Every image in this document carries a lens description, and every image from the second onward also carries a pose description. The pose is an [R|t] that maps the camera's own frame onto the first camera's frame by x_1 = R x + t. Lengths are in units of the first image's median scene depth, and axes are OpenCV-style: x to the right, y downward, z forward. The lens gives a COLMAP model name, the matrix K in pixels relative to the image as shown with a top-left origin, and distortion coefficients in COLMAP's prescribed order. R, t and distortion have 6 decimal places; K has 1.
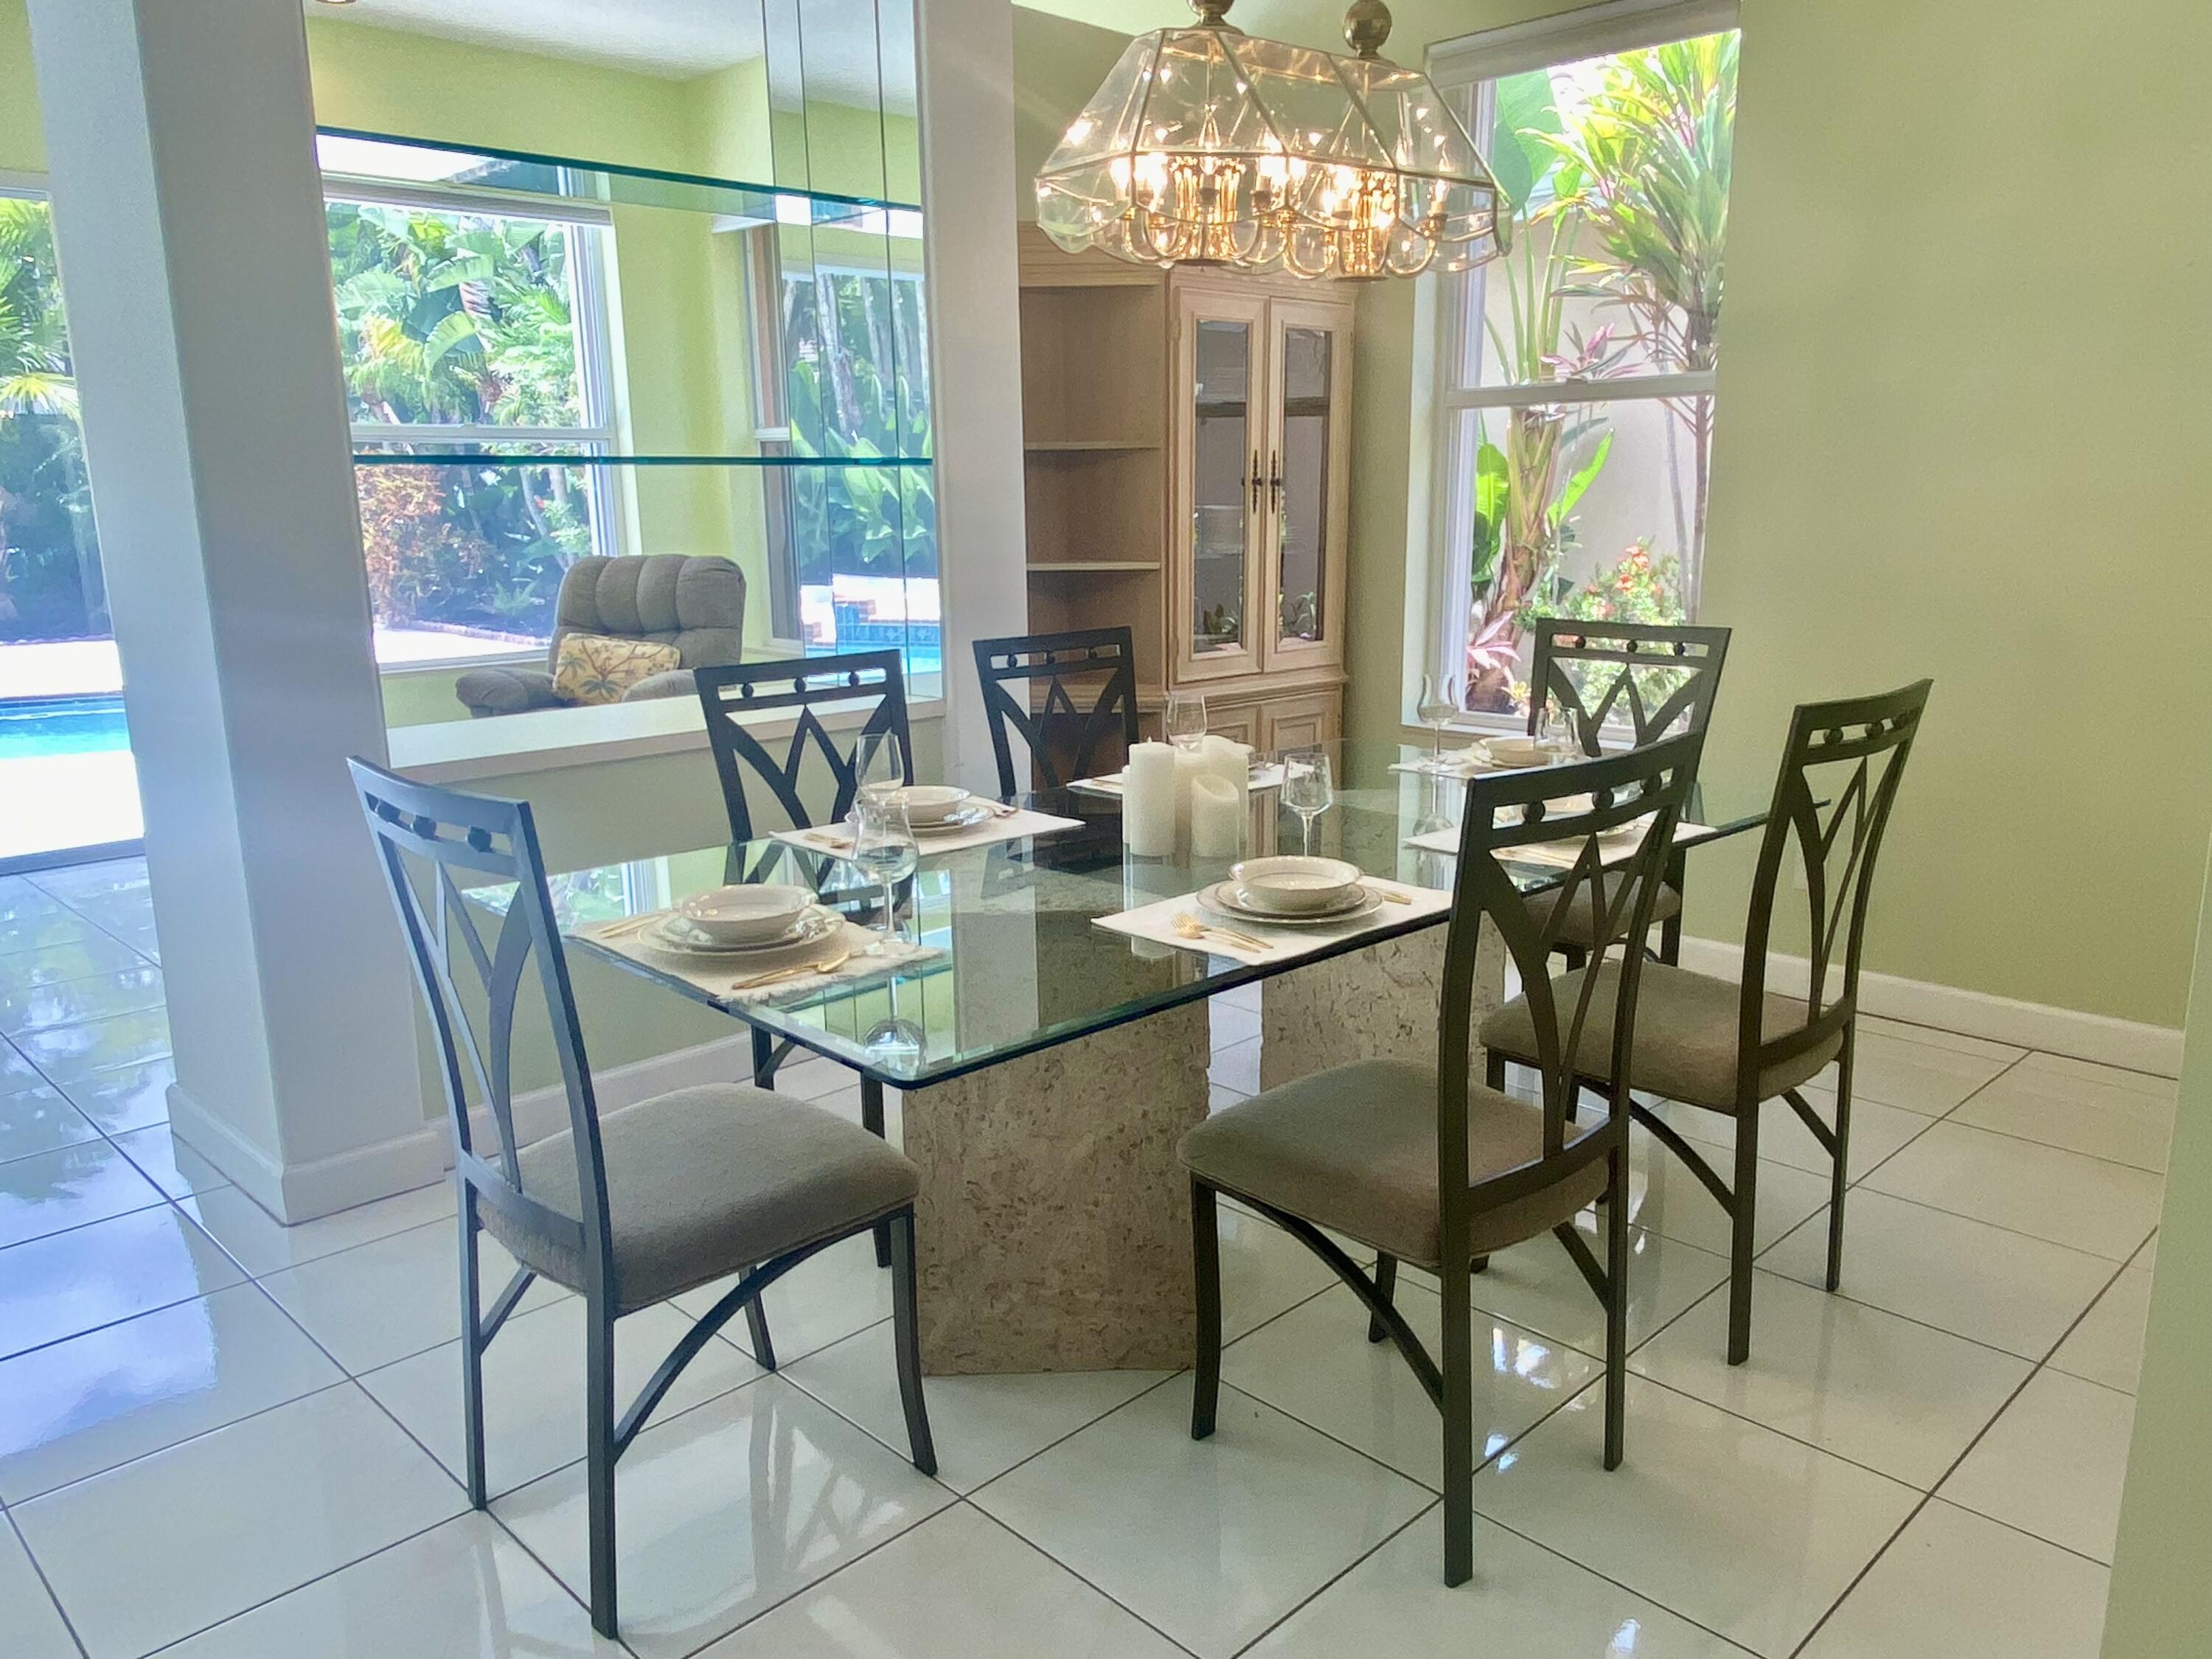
lens RADIAL K [[1635.3, 0, 1127.2], [0, 1635.3, 840.0], [0, 0, 1]] dist [0.111943, -0.004441]
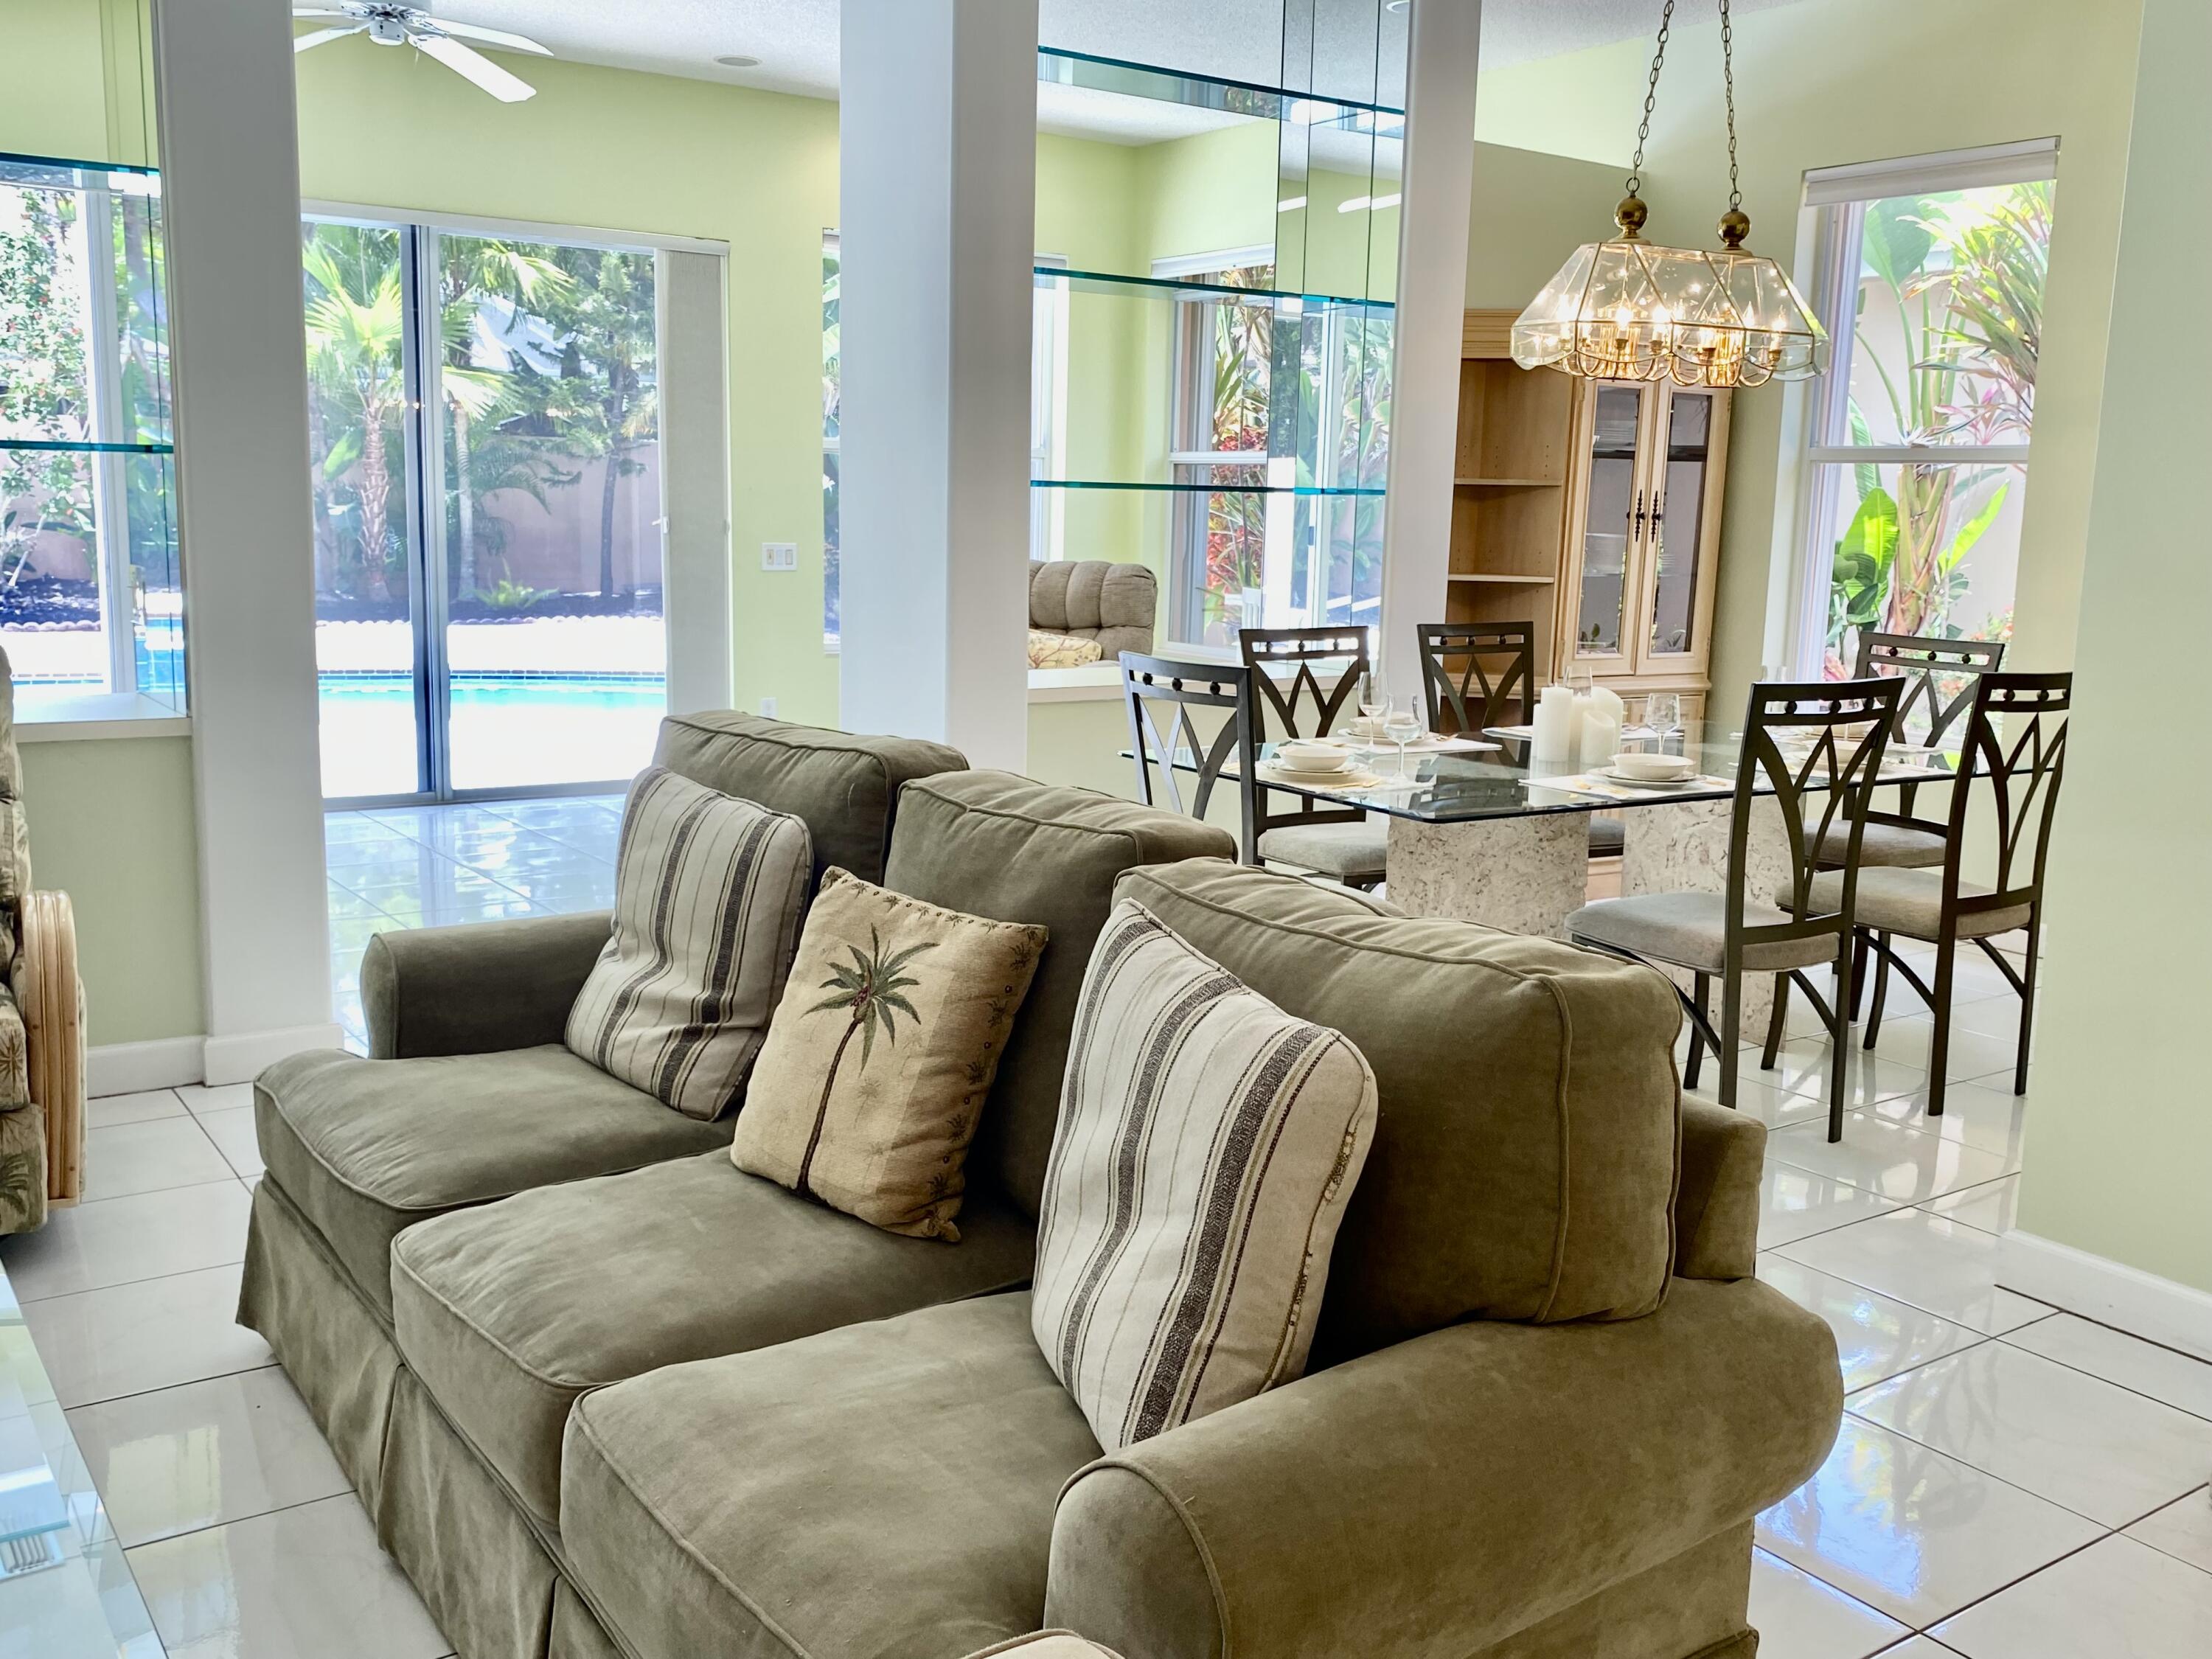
lens RADIAL K [[1988.9, 0, 1102.4], [0, 1988.9, 835.4], [0, 0, 1]] dist [0.017027, -0.024801]
pose [[0.982821, 0.066359, -0.172221, -0.040224], [-0.074468, 0.996378, -0.041052, 0.101280], [0.168873, 0.053172, 0.984203, -0.474793]]
